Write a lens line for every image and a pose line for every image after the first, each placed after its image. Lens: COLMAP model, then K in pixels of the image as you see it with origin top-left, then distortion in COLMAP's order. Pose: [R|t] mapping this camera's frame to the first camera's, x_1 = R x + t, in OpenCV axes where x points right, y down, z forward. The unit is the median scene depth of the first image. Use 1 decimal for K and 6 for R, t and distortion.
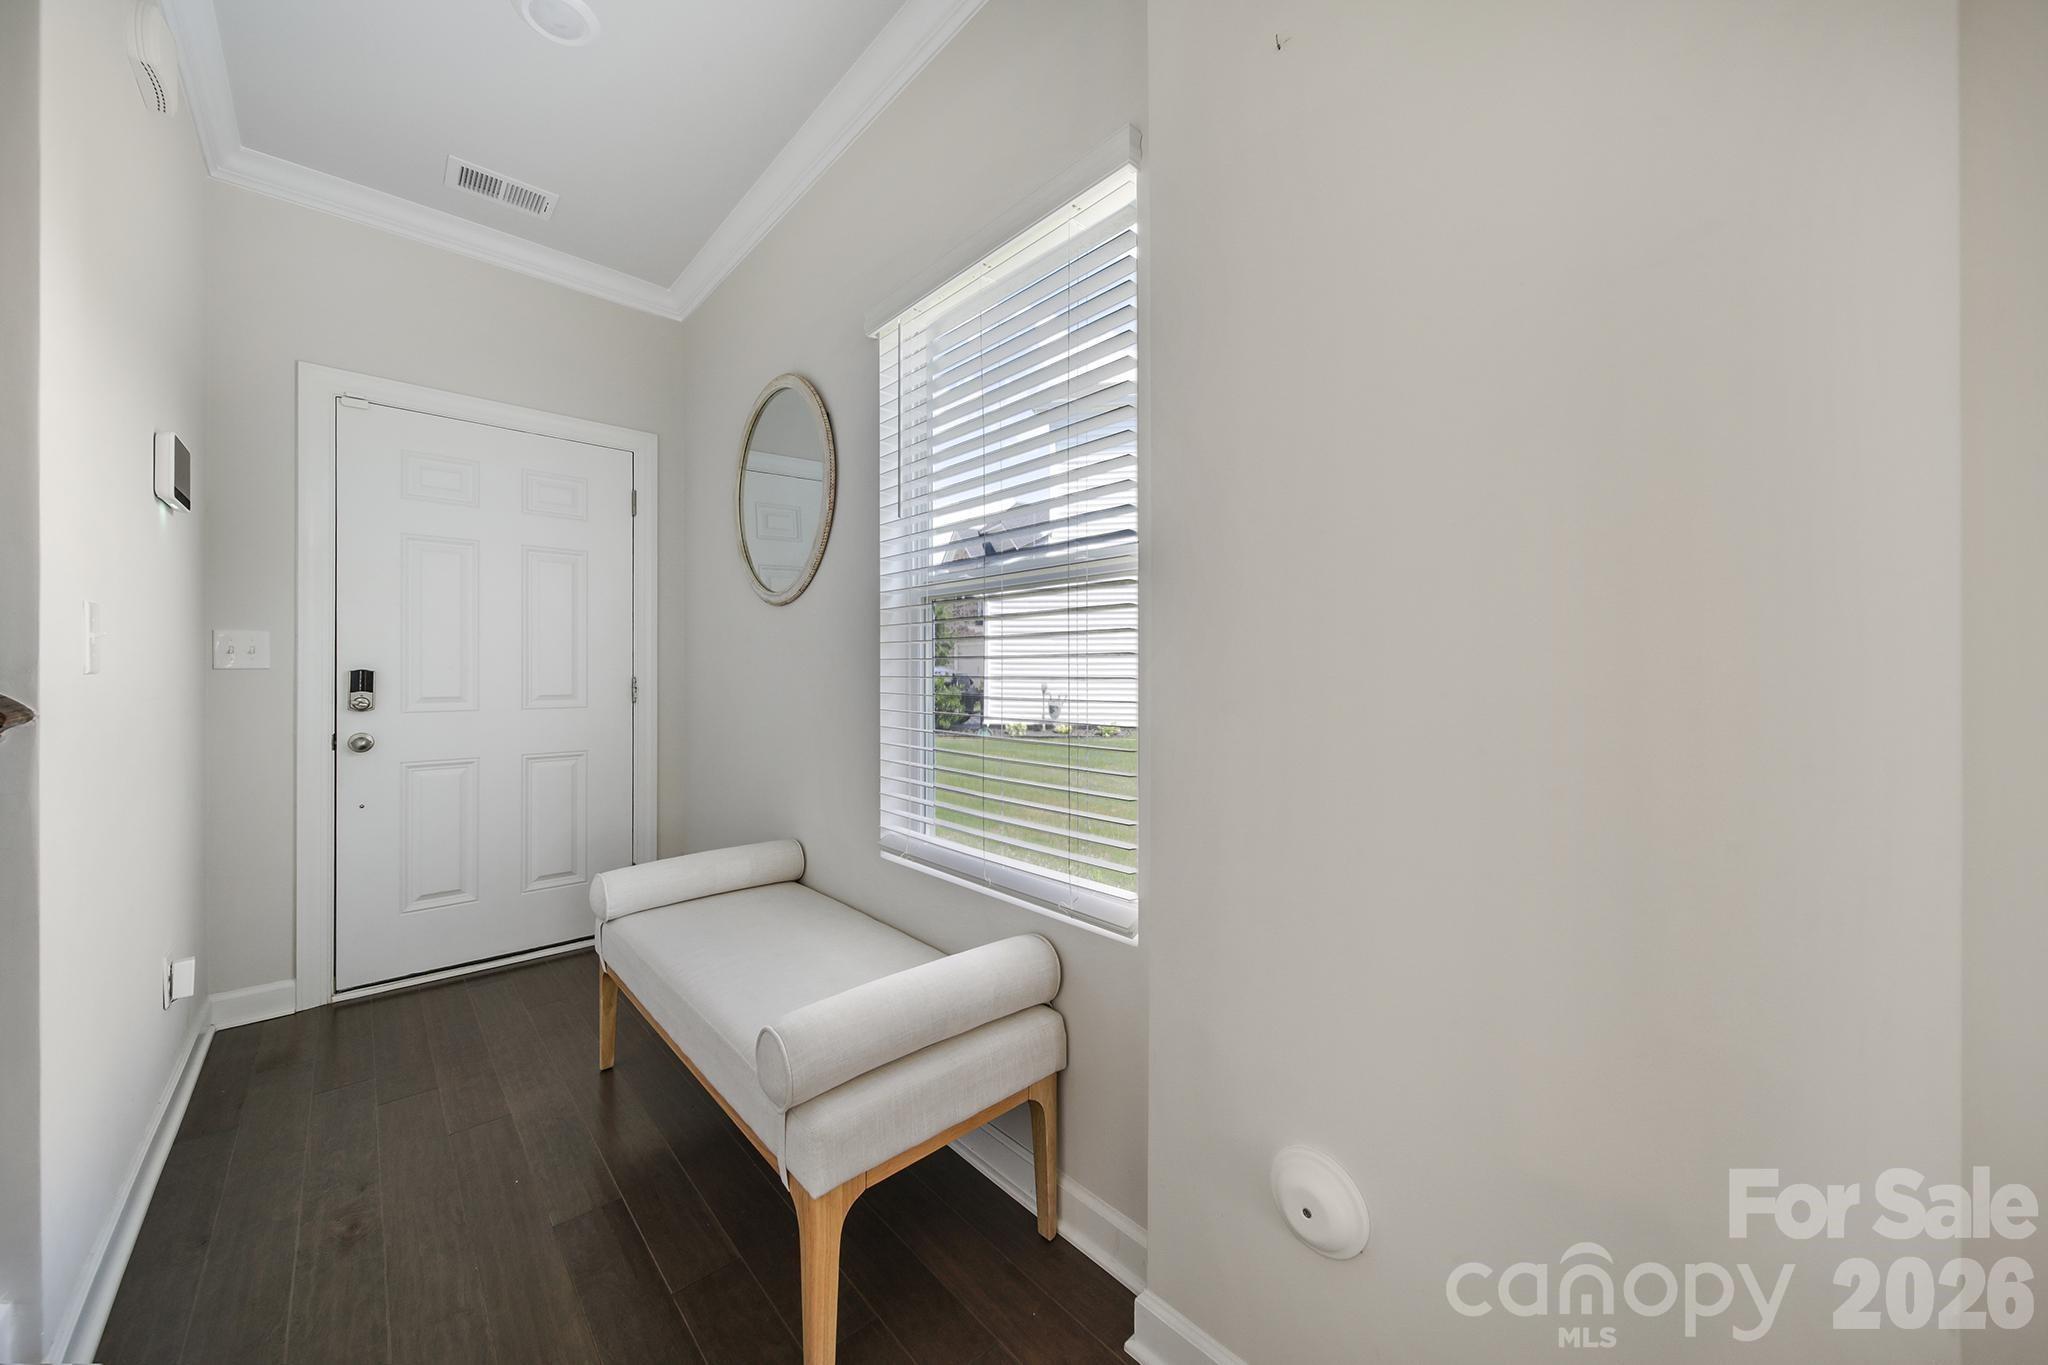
lens RADIAL K [[716.4, 0, 1006.9], [0, 716.4, 667.5], [0, 0, 1]] dist [-0.005933, -0.000233]
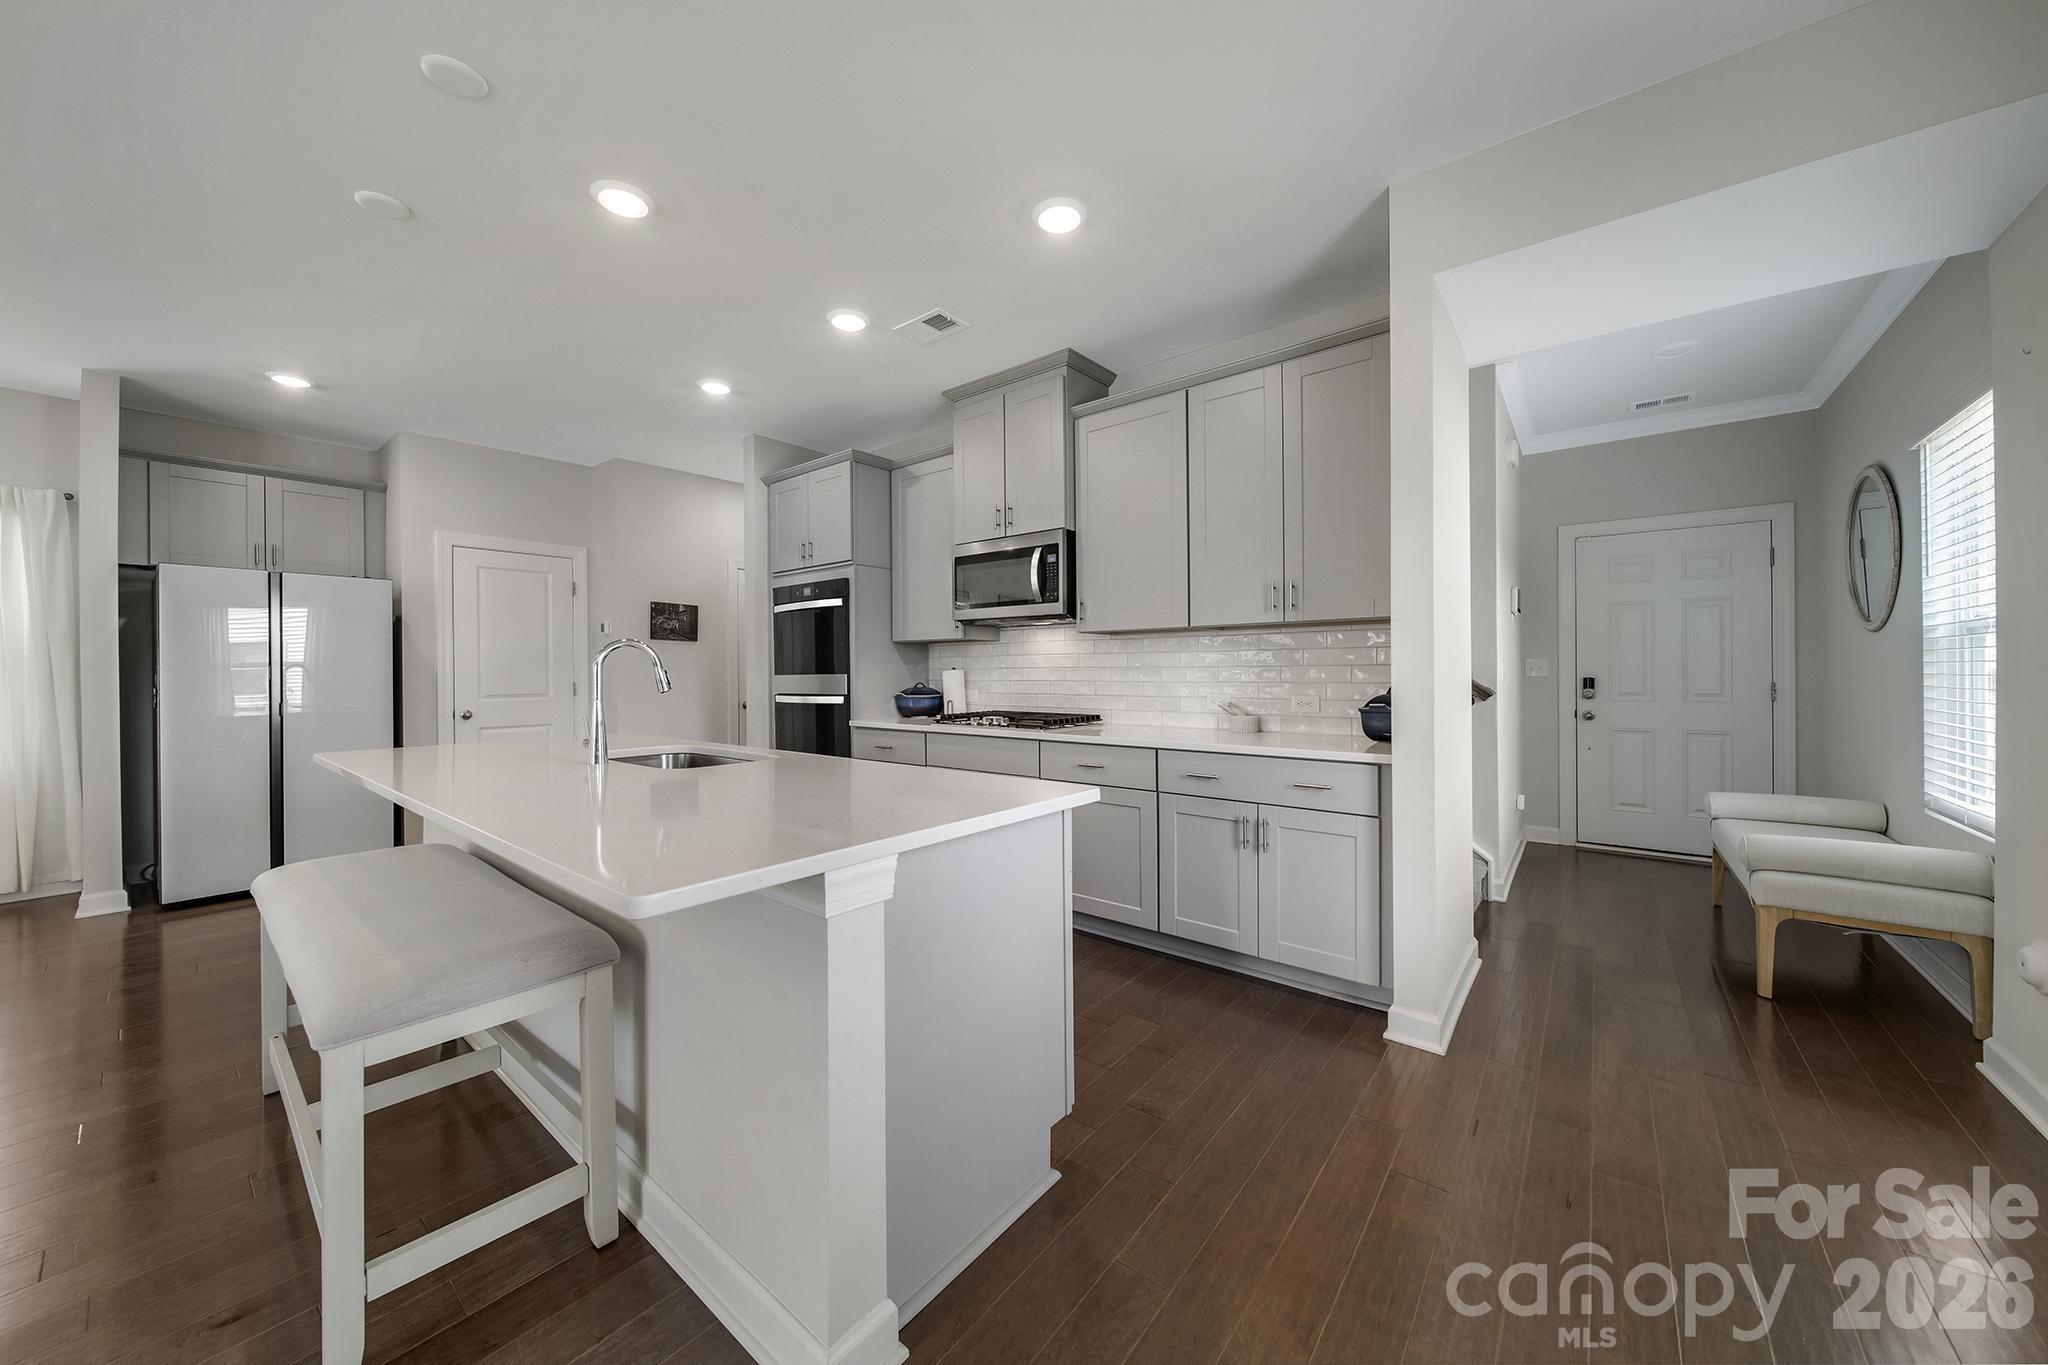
lens RADIAL K [[716.4, 0, 1032.1], [0, 716.4, 671.9], [0, 0, 1]] dist [-0.005933, -0.000233]
pose [[0.161764, -0.000225, -0.986829, 0.804616], [0.011630, 0.999931, 0.001679, -0.034227], [0.986761, -0.011748, 0.161756, -0.848662]]
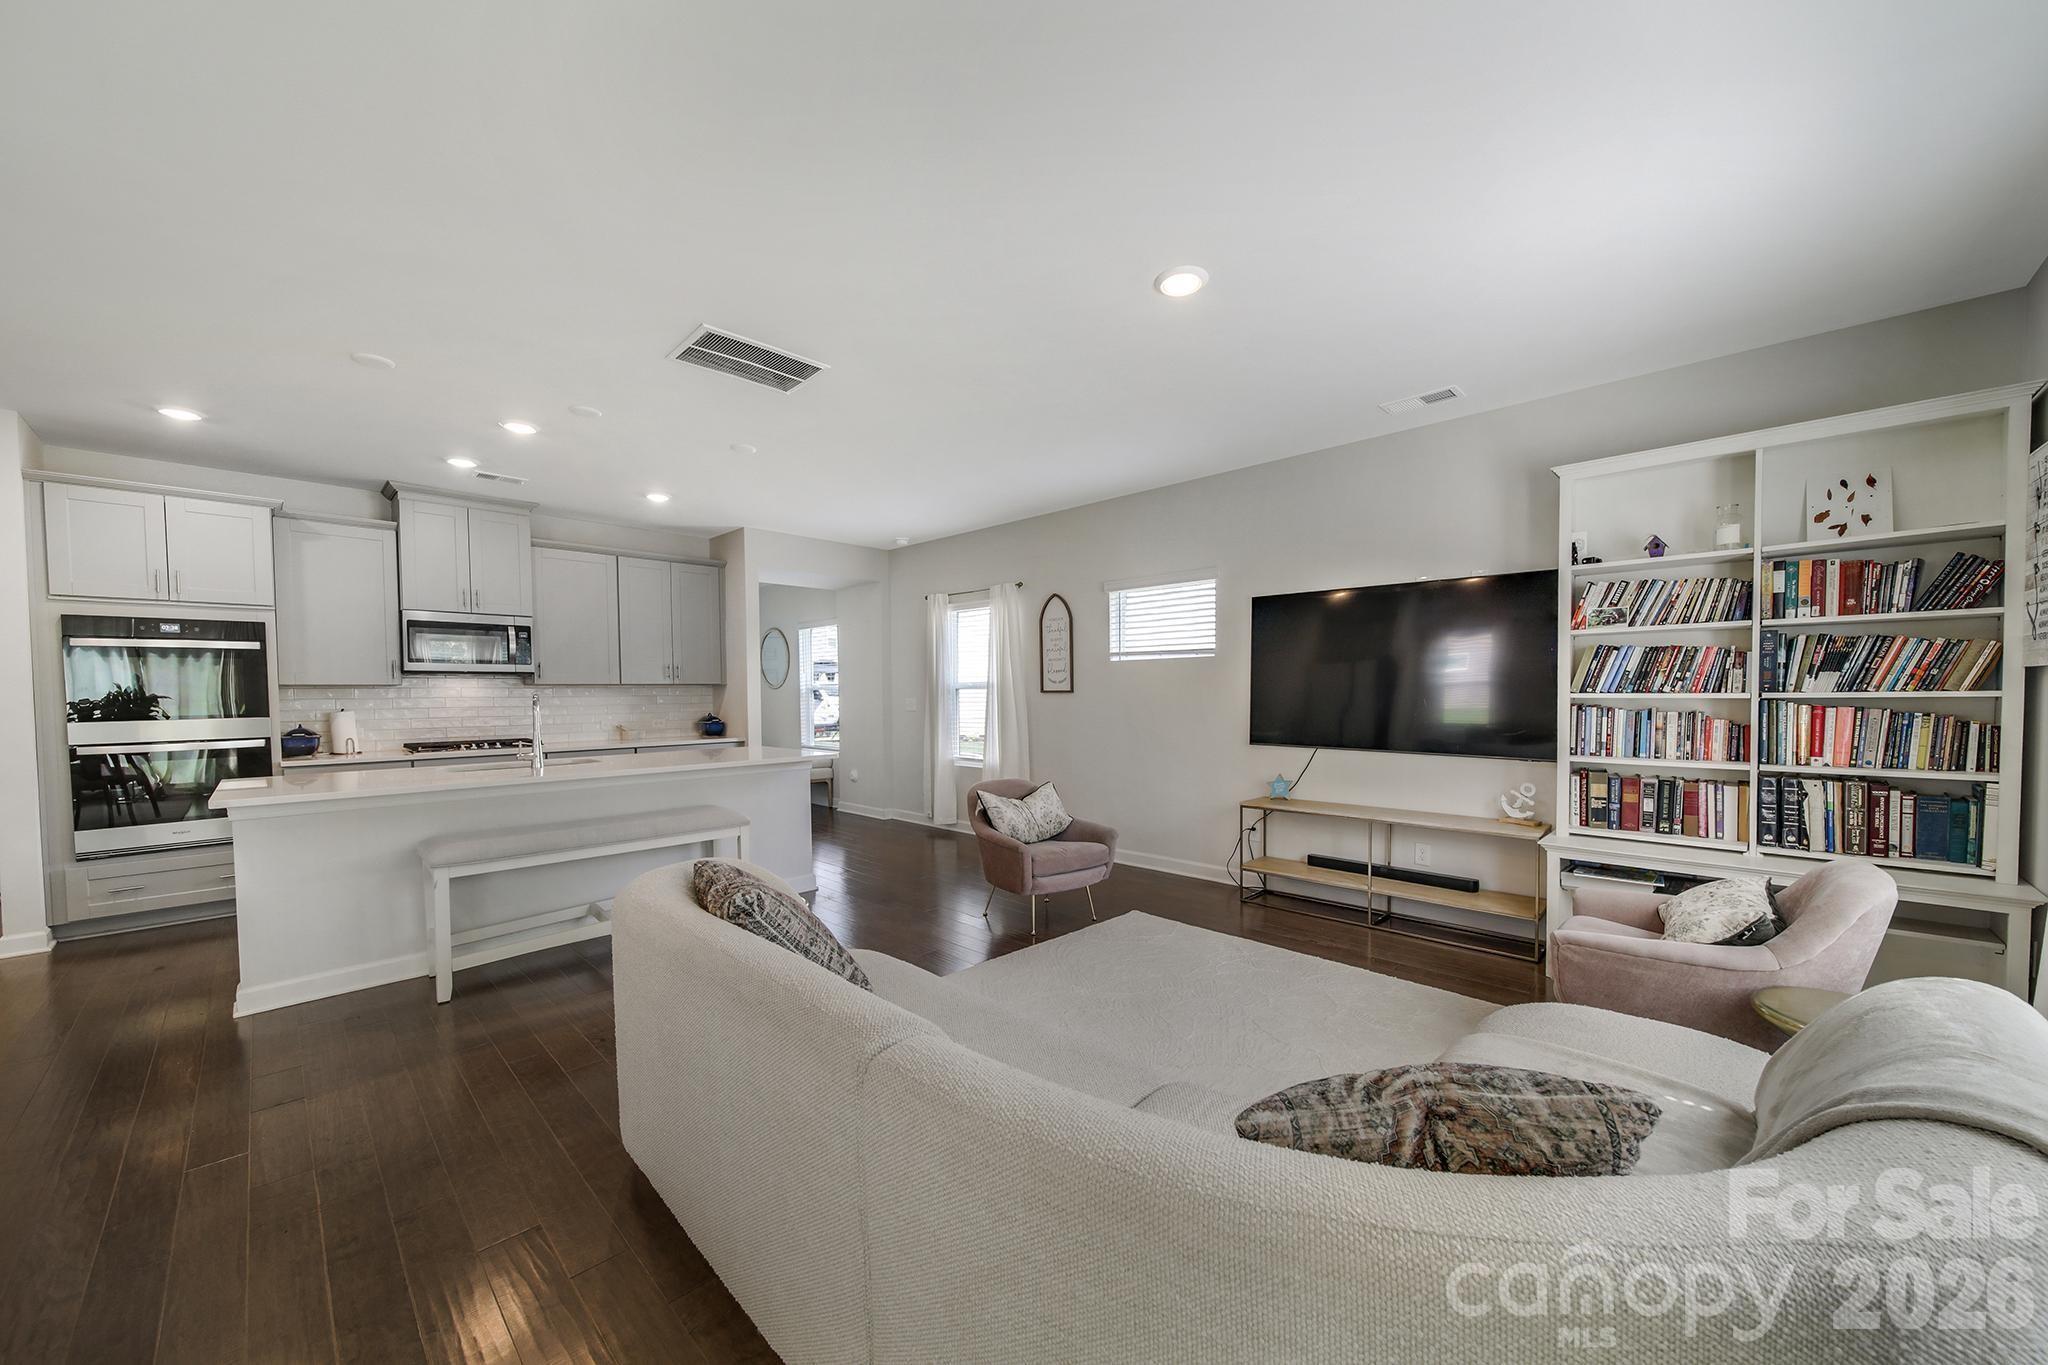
lens RADIAL K [[716.4, 0, 1026.5], [0, 716.4, 713.9], [0, 0, 1]] dist [-0.005933, -0.000233]
pose [[0.997165, -0.011354, 0.074389, 0.760857], [0.008715, 0.999324, 0.035711, -0.088465], [-0.074744, -0.034961, 0.996590, -3.040469]]
